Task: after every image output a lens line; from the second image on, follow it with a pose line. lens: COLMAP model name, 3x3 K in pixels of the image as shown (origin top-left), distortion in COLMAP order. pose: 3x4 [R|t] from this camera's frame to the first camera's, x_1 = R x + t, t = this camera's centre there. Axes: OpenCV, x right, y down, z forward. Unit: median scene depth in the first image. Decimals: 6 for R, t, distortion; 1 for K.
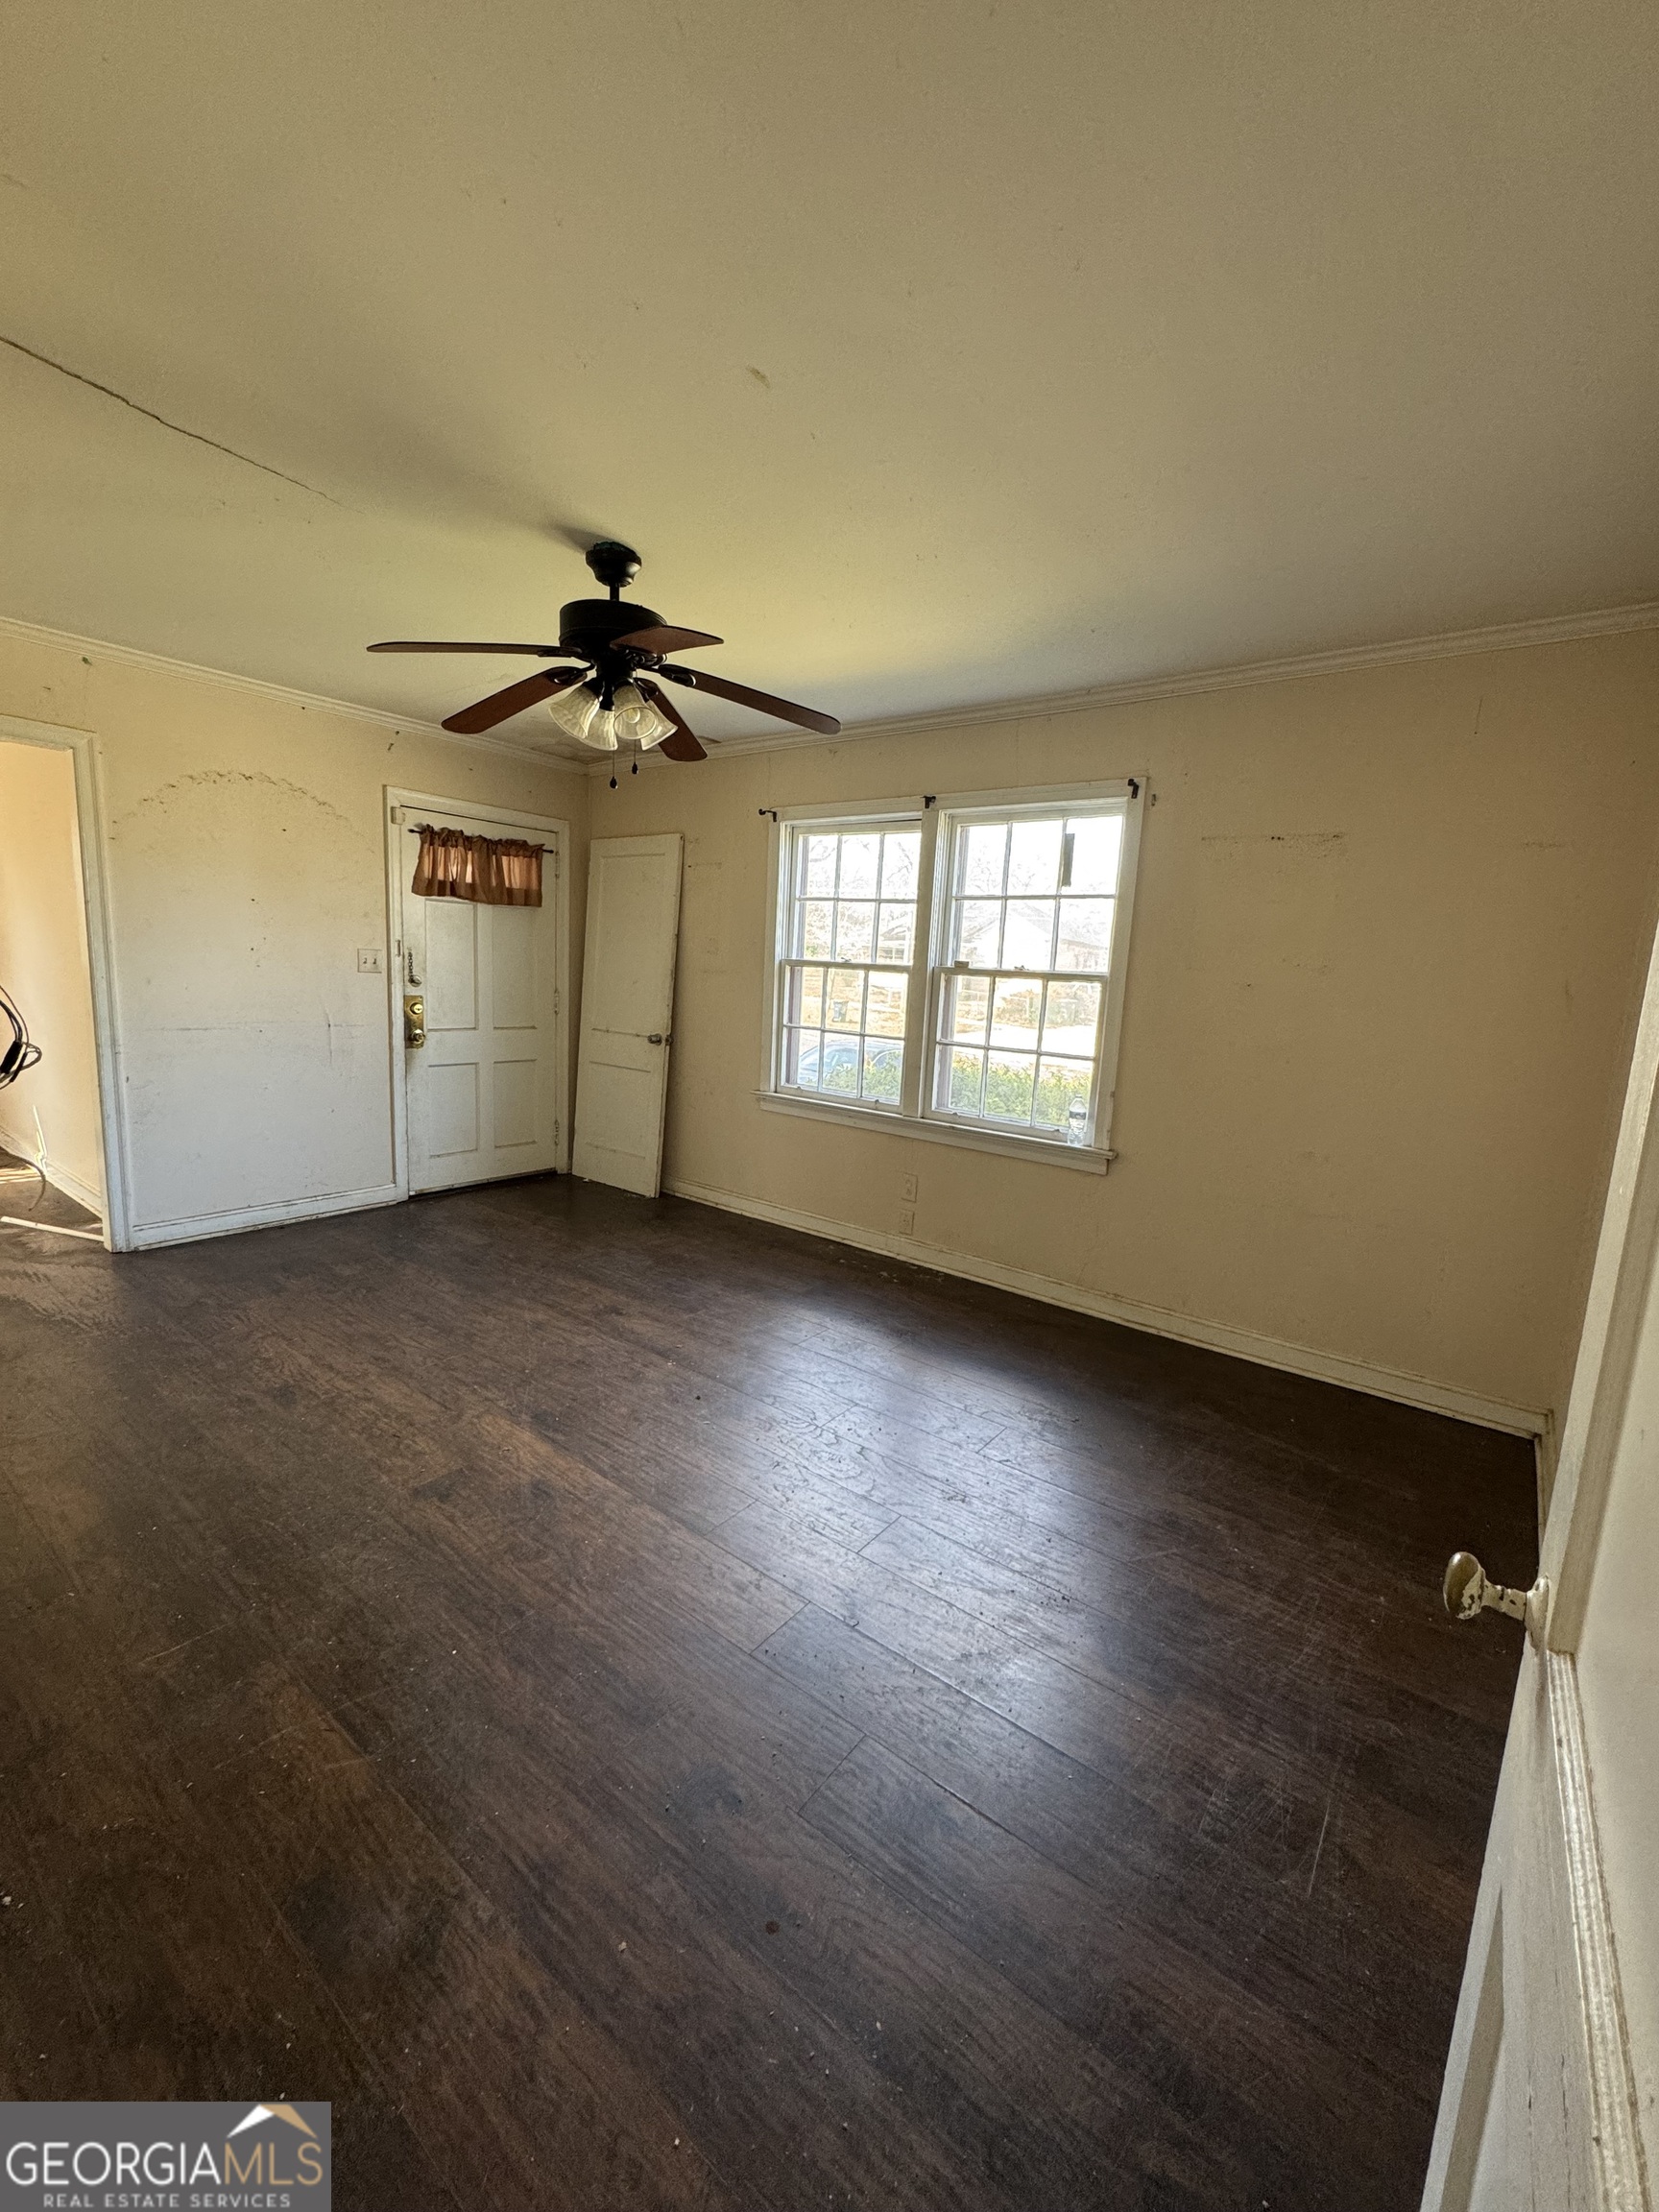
lens RADIAL K [[884.9, 0, 832.0], [0, 884.9, 1104.3], [0, 0, 1]] dist [-0.007349, 0.000978]
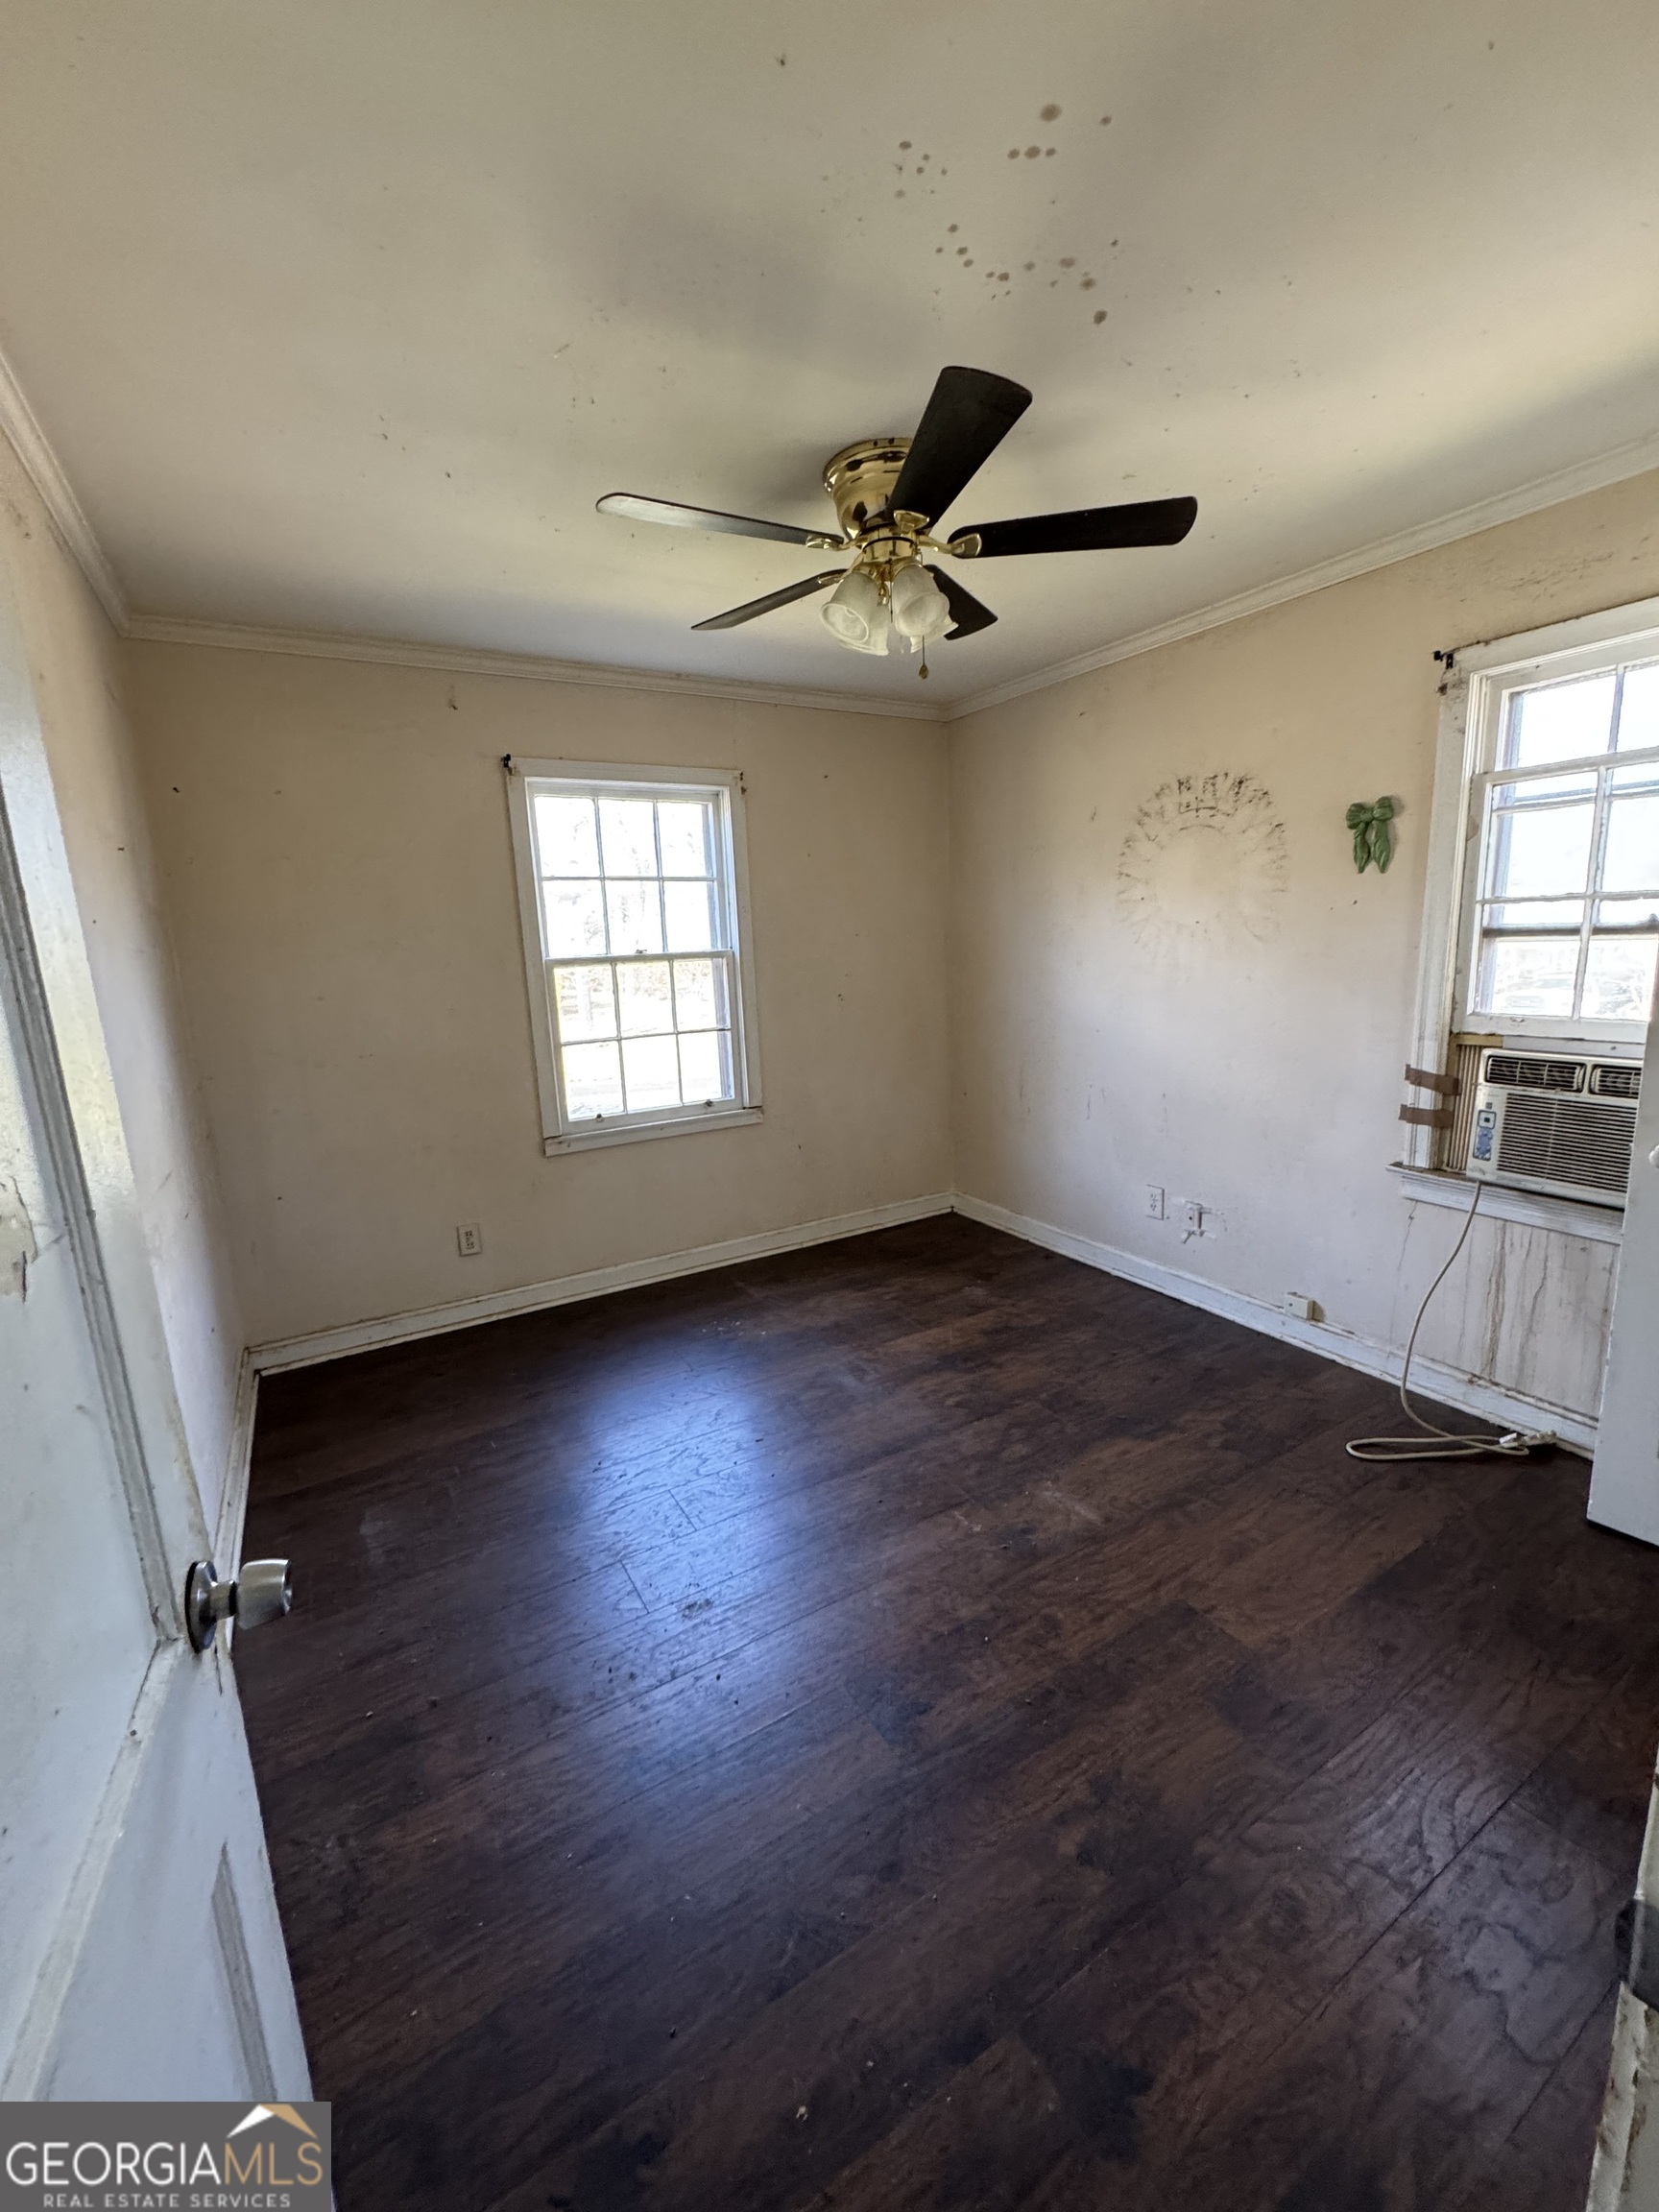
lens RADIAL K [[884.9, 0, 828.2], [0, 884.9, 1107.2], [0, 0, 1]] dist [-0.007349, 0.000978]
pose [[0.386446, -0.226878, 0.893972, -0.660101], [0.199162, 0.966932, 0.159300, -0.109512], [-0.900552, 0.116485, 0.418853, 0.455813]]
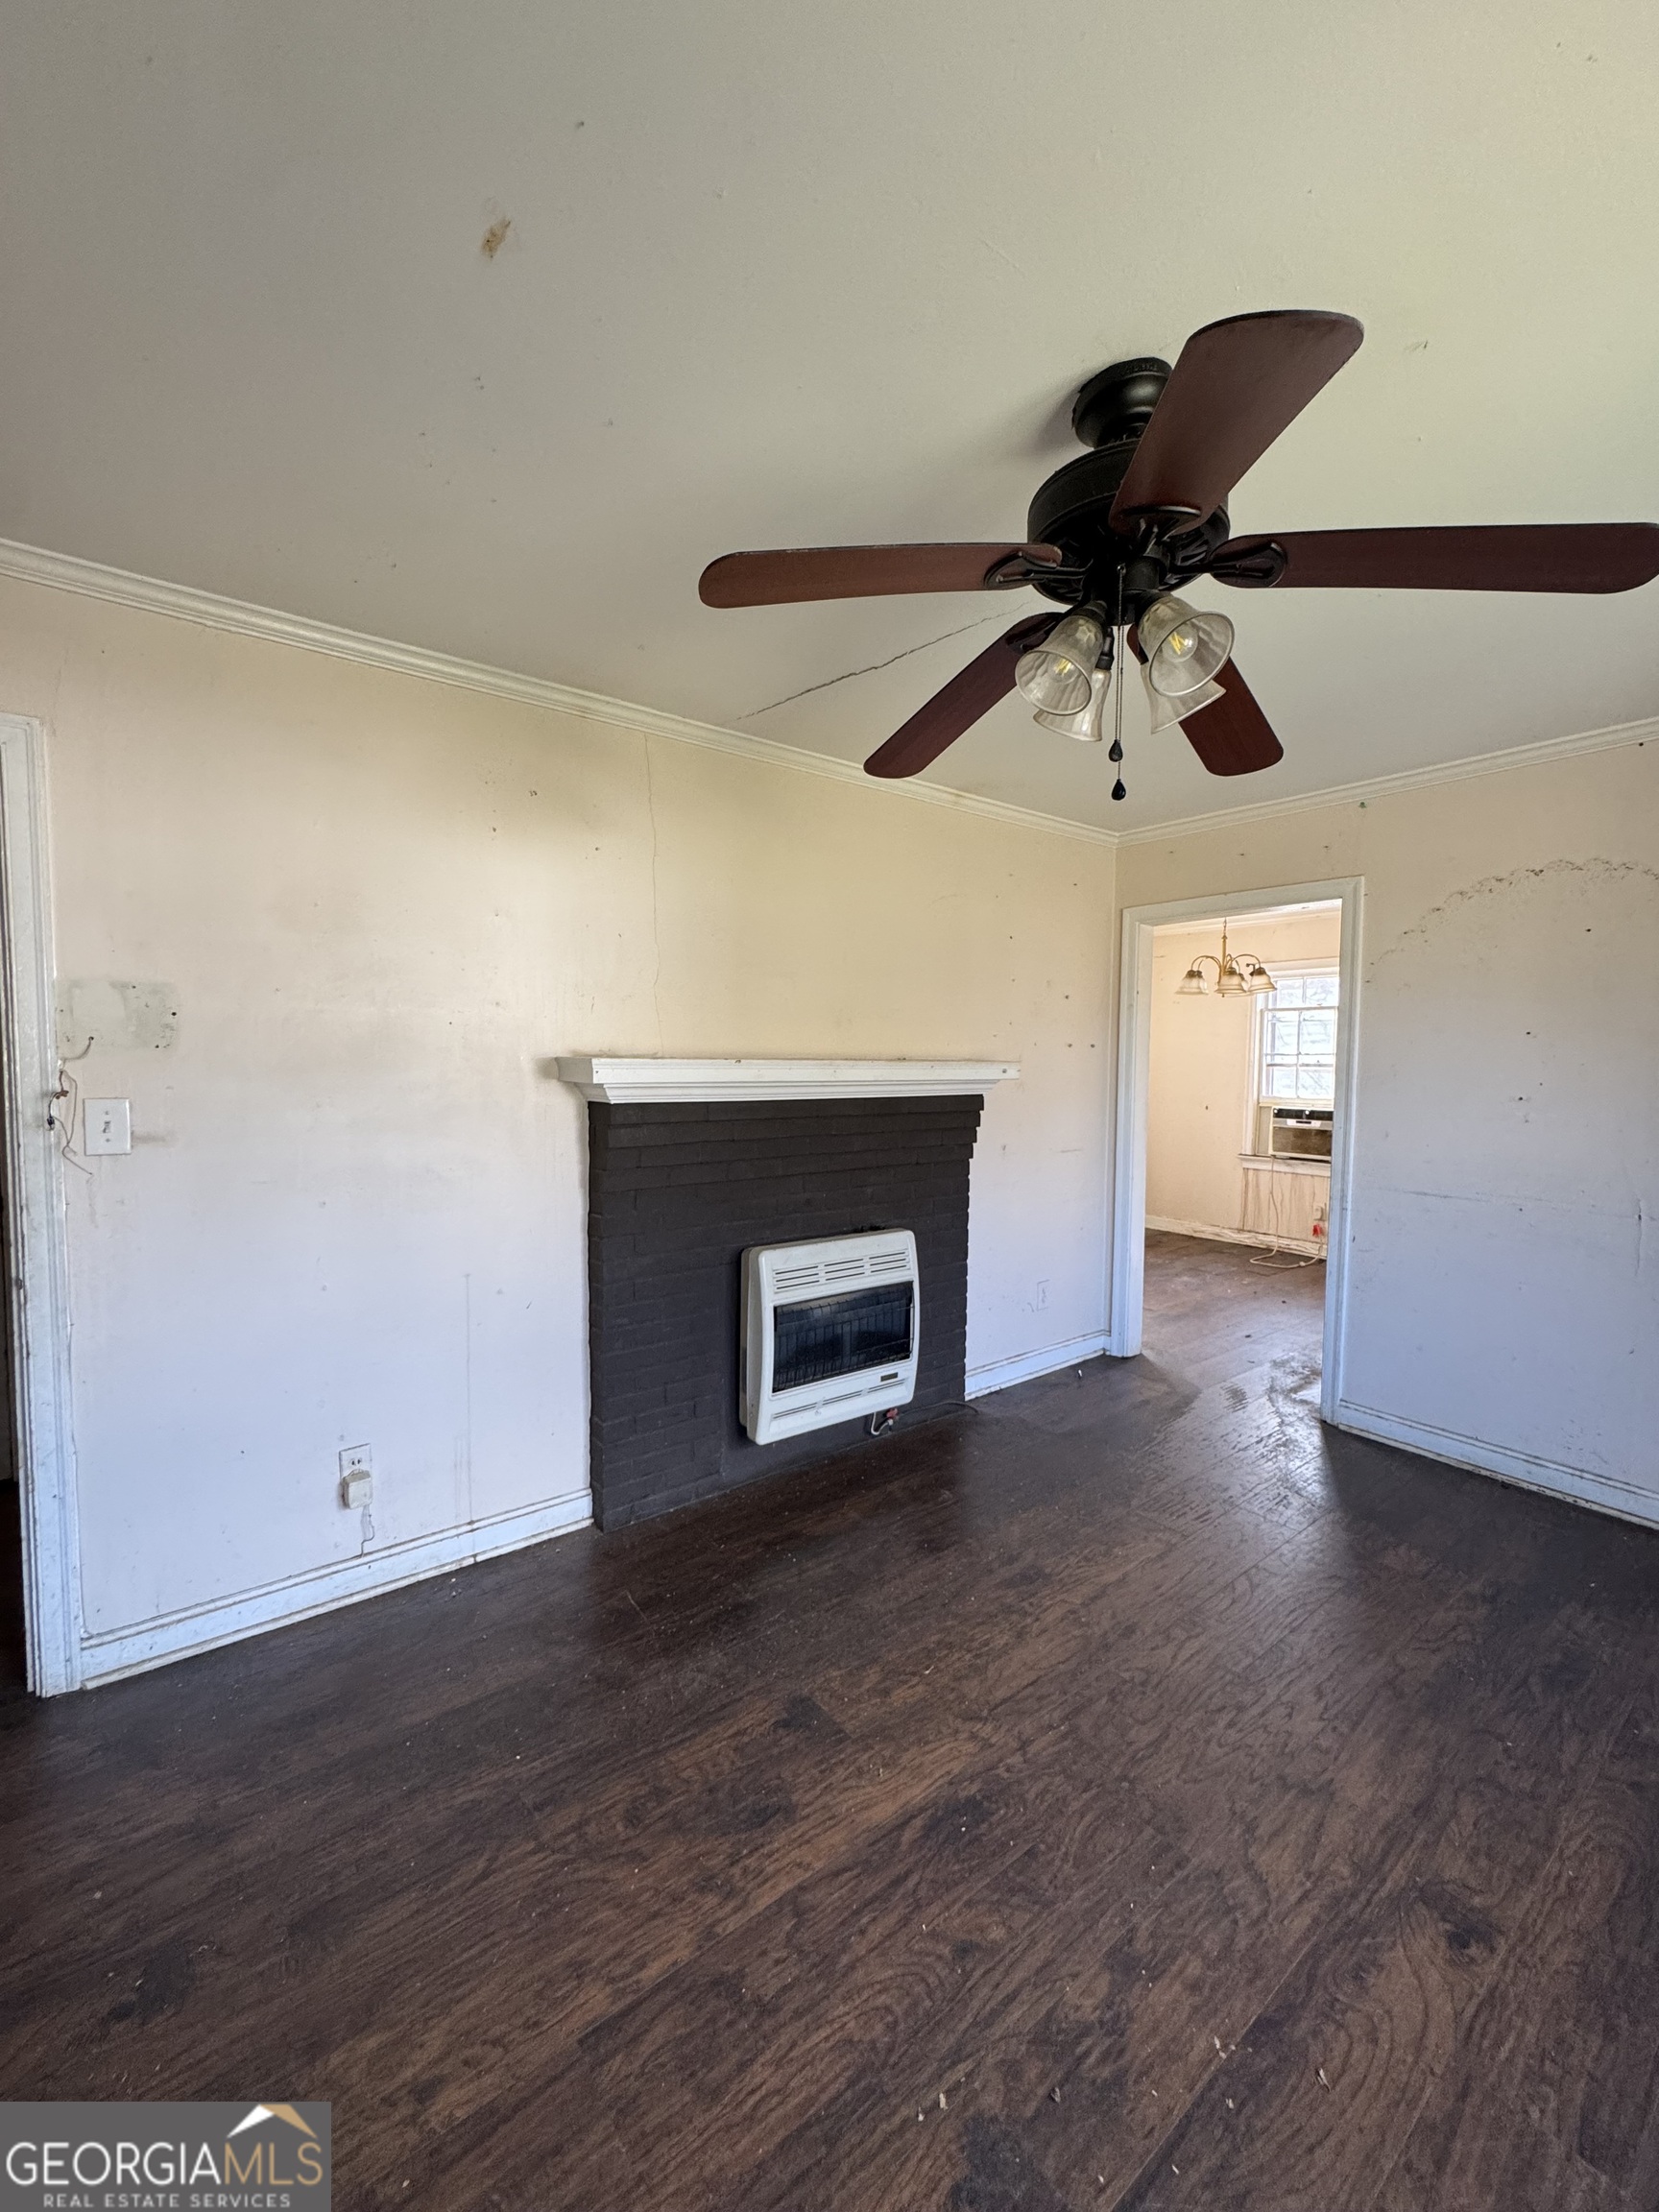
lens RADIAL K [[884.9, 0, 831.3], [0, 884.9, 1107.2], [0, 0, 1]] dist [-0.007349, 0.000978]
pose [[-0.257024, 0.004380, -0.966395, 0.241248], [-0.173314, 0.983568, 0.050553, -0.124872], [0.950737, 0.180483, -0.252041, 0.749057]]
